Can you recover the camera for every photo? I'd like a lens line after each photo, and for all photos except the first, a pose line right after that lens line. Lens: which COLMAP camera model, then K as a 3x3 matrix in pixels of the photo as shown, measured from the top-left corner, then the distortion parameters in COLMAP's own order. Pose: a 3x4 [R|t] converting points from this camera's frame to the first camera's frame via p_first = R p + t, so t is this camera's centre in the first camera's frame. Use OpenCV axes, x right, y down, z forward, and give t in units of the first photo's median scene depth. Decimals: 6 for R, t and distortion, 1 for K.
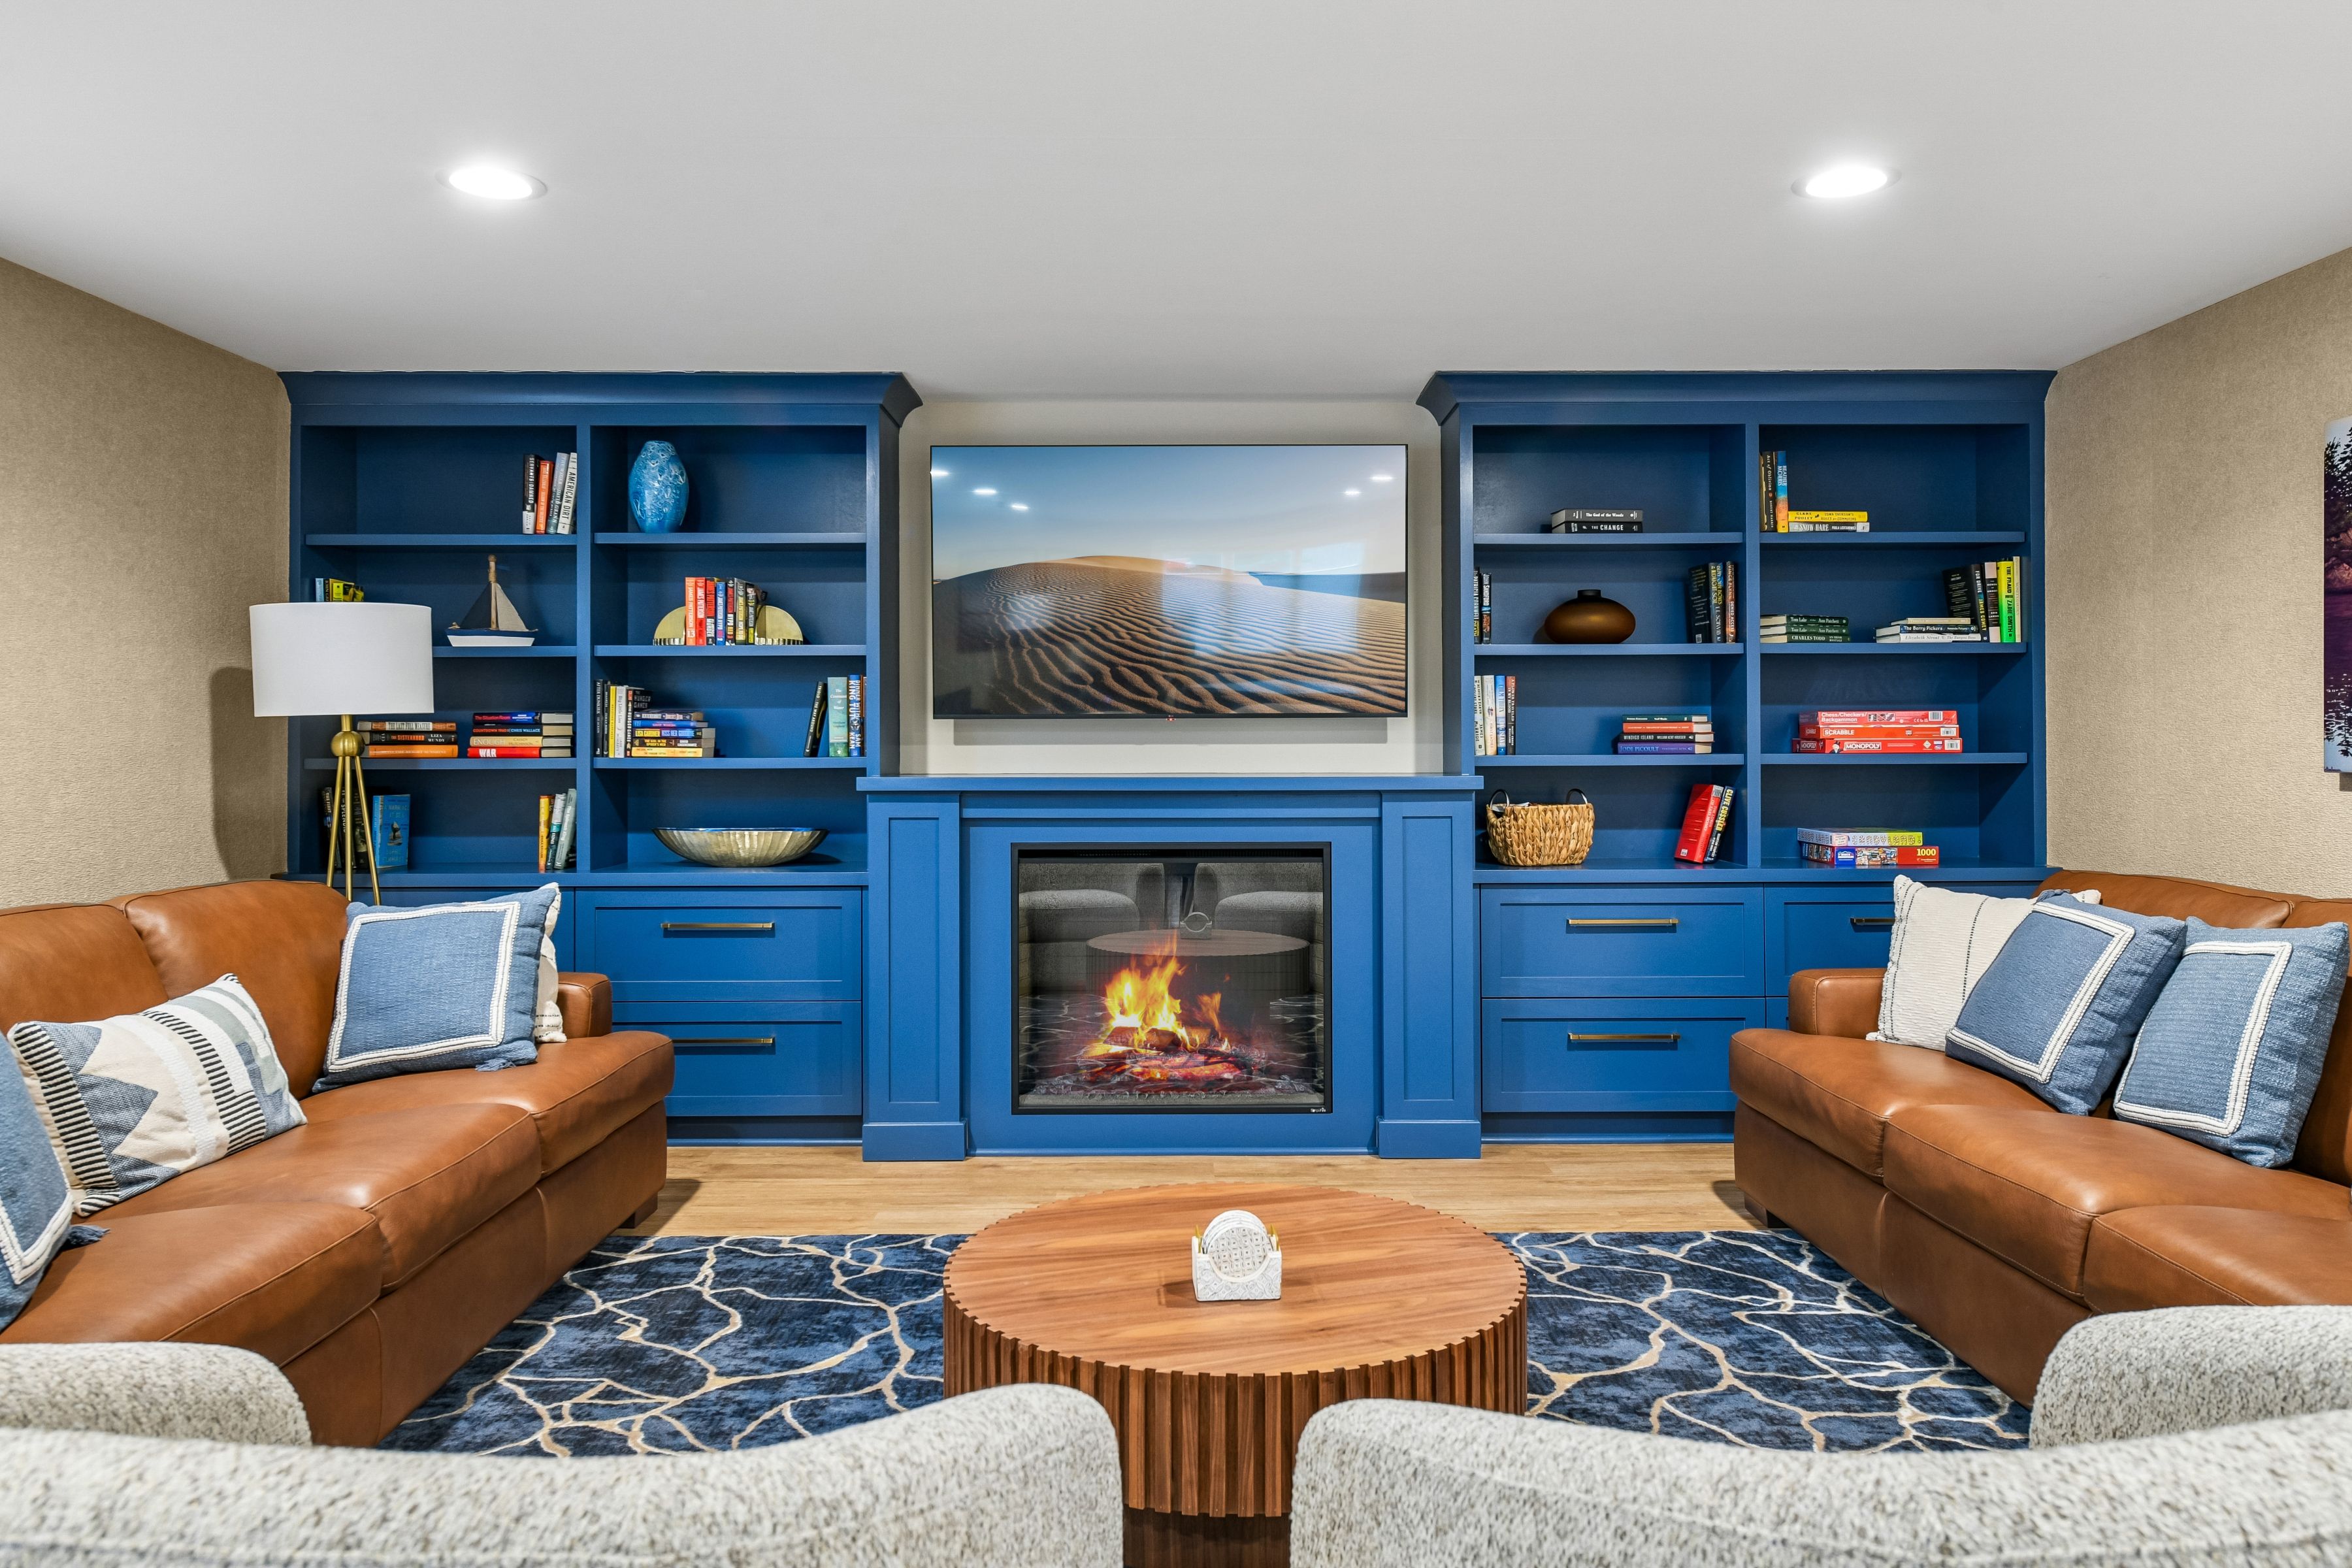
lens RADIAL K [[1571.1, 0, 1177.6], [0, 1571.1, 758.7], [0, 0, 1]] dist [-0.027769, 0.005737]
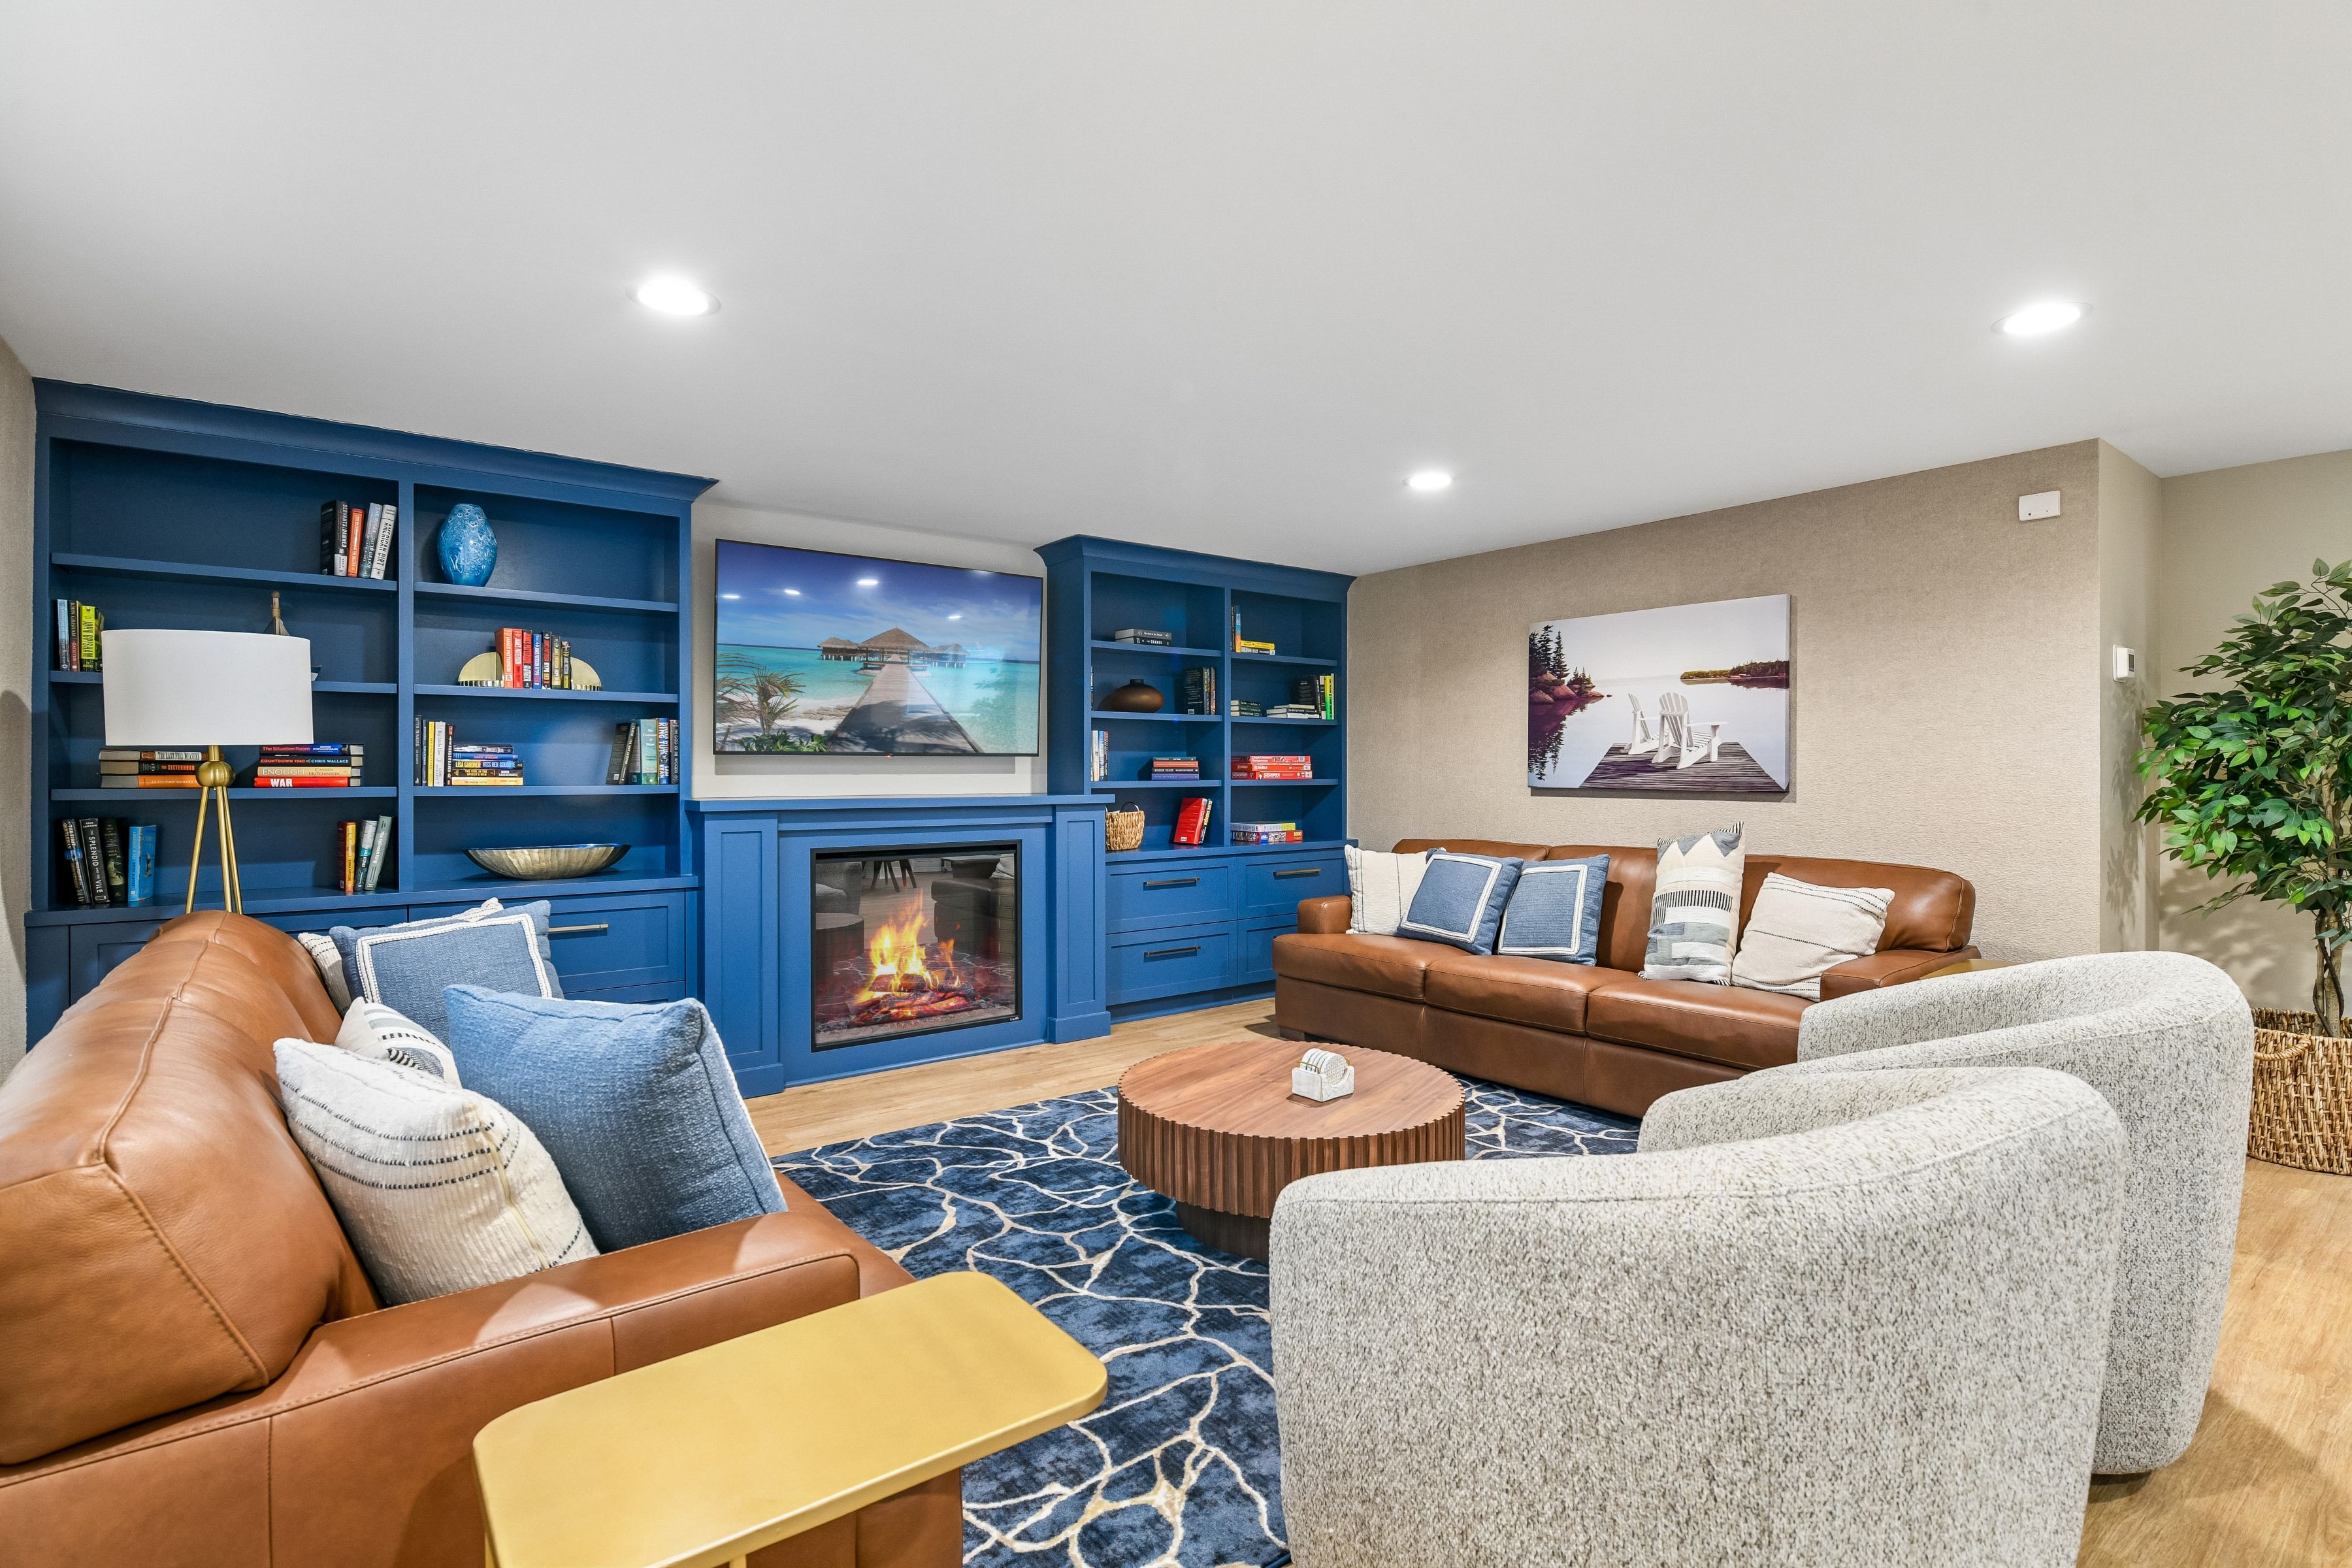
lens RADIAL K [[1097.2, 0, 1173.9], [0, 1097.2, 789.0], [0, 0, 1]] dist [-0.020543, 0.000532]
pose [[0.796158, -0.007775, 0.605039, -0.408490], [0.005106, 0.999968, 0.006132, -0.000691], [-0.605067, -0.001793, 0.796173, 0.071997]]
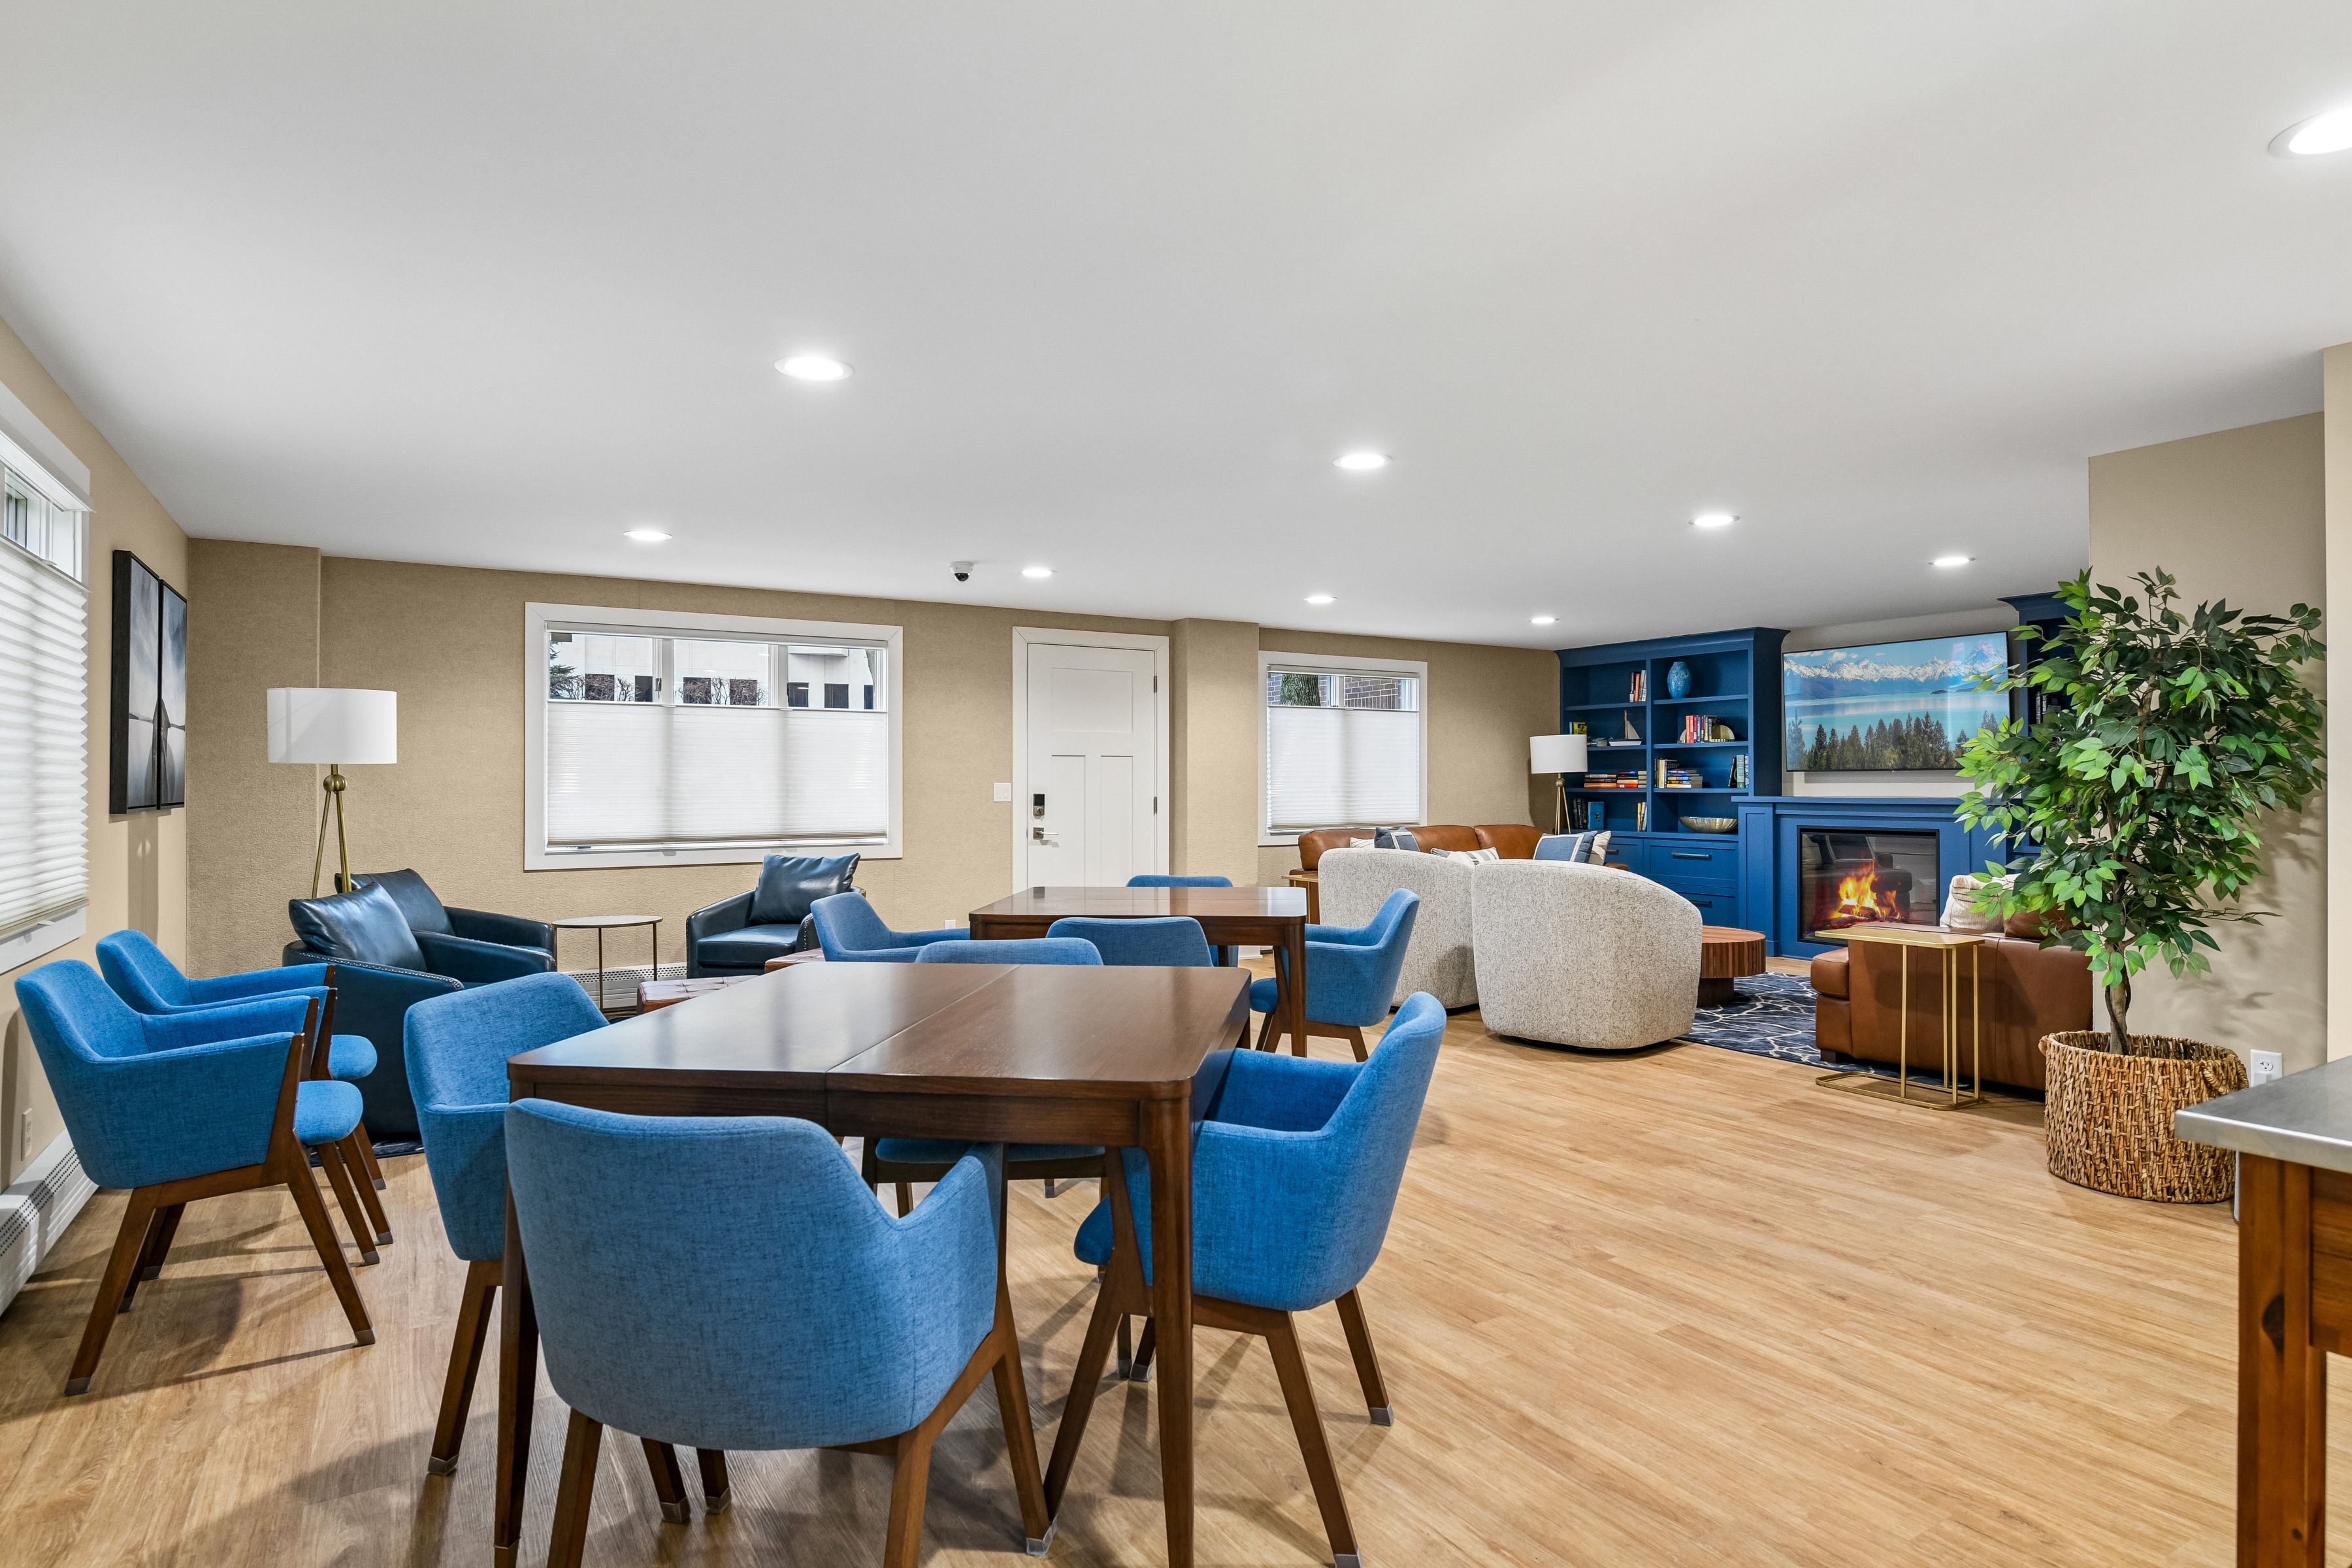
lens RADIAL K [[1288.7, 0, 1175.6], [0, 1288.7, 771.8], [0, 0, 1]] dist [0.023781, 0.000297]
pose [[0.523155, -0.006726, -0.852211, 1.026804], [-0.008273, 0.999882, -0.012971, 0.007132], [0.852197, 0.013836, 0.523038, -0.781323]]
